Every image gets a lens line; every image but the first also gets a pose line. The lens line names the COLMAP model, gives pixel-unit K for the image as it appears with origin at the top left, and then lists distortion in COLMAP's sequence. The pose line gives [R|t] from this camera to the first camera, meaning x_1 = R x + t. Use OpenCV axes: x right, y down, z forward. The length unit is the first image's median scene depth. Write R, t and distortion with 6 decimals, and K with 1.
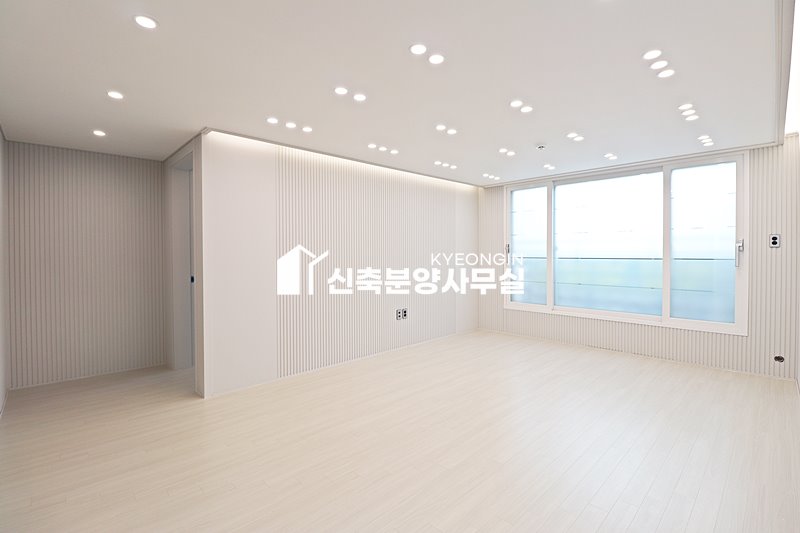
lens RADIAL K [[371.2, 0, 401.8], [0, 371.2, 258.9], [0, 0, 1]] dist [0.001314, -0.014465]
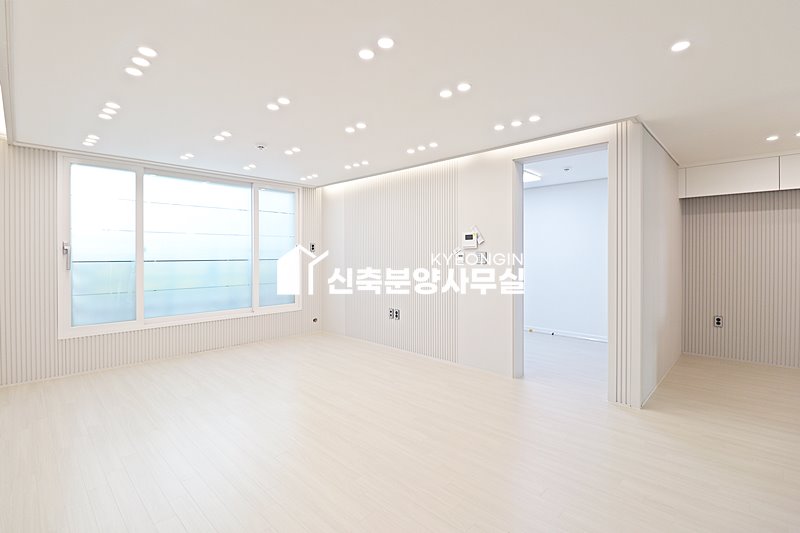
lens RADIAL K [[371.2, 0, 401.8], [0, 371.2, 258.9], [0, 0, 1]] dist [0.001314, -0.014465]
pose [[-0.040067, -0.009832, 0.999149, -0.454215], [0.014560, 0.999840, 0.010422, -0.007807], [-0.999091, 0.014965, -0.039917, 0.484546]]
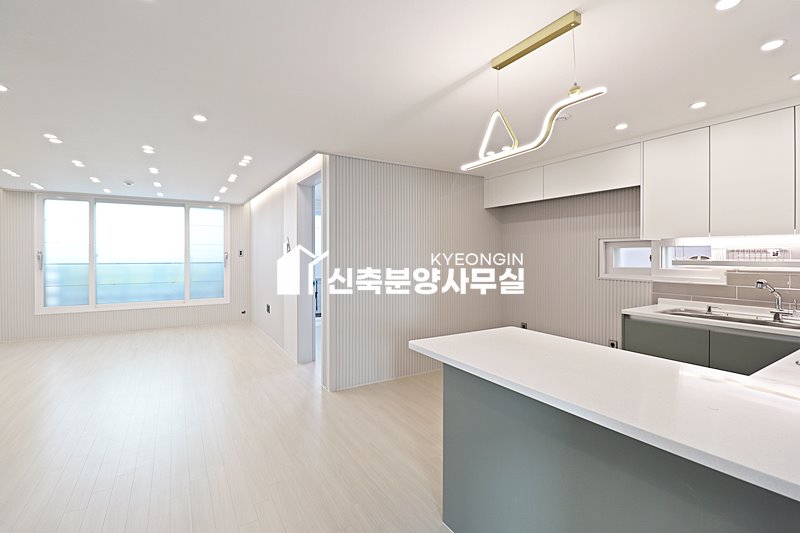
lens RADIAL K [[371.2, 0, 401.8], [0, 371.2, 258.9], [0, 0, 1]] dist [0.001314, -0.014465]
pose [[0.214697, -0.007491, 0.976652, -0.546995], [0.010833, 0.999927, 0.005289, -0.013913], [-0.976621, 0.009445, 0.214762, -0.205158]]
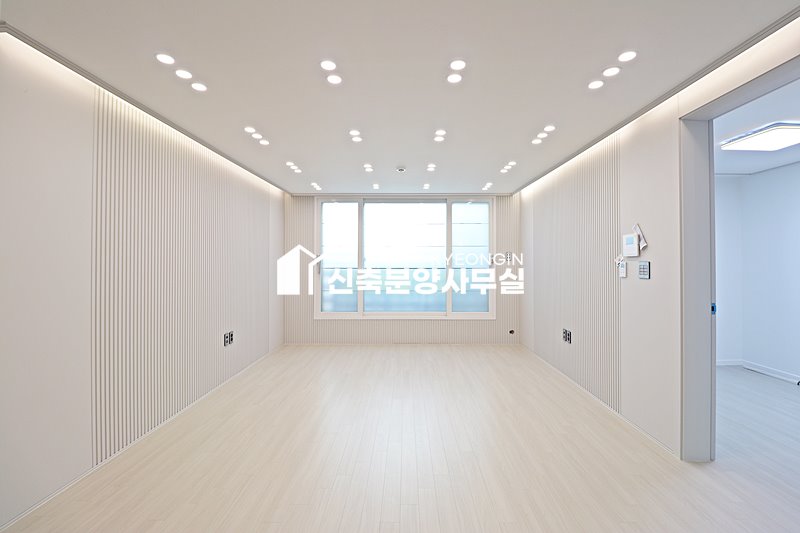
lens RADIAL K [[371.2, 0, 401.8], [0, 371.2, 258.9], [0, 0, 1]] dist [0.001314, -0.014465]
pose [[0.701099, 0.009441, 0.713001, -0.310424], [0.007475, 0.999760, -0.020587, -0.006977], [-0.713024, 0.019763, 0.700861, 0.154539]]
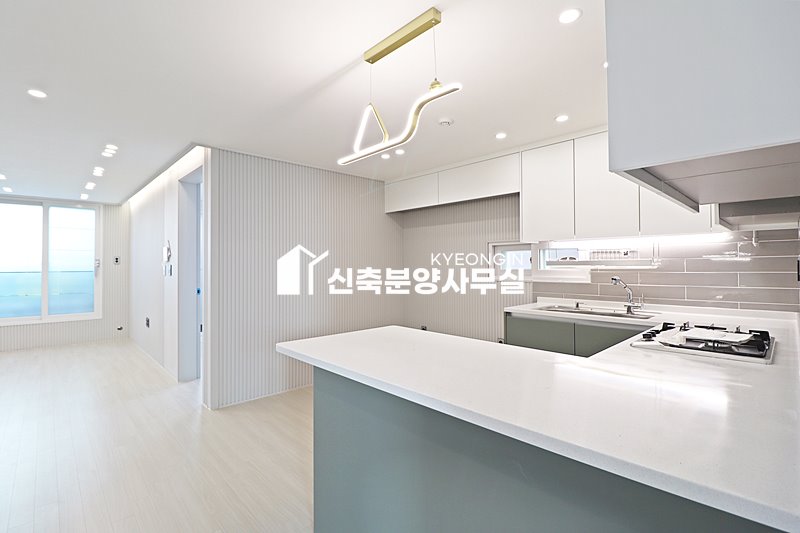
lens RADIAL K [[374.5, 0, 399.8], [0, 374.5, 260.8], [0, 0, 1]] dist [0.000217, -0.012151]
pose [[0.005099, 0.014246, 0.999886, -0.529559], [0.016905, 0.999754, -0.014330, 0.000594], [-0.999844, 0.016976, 0.004857, -0.247995]]
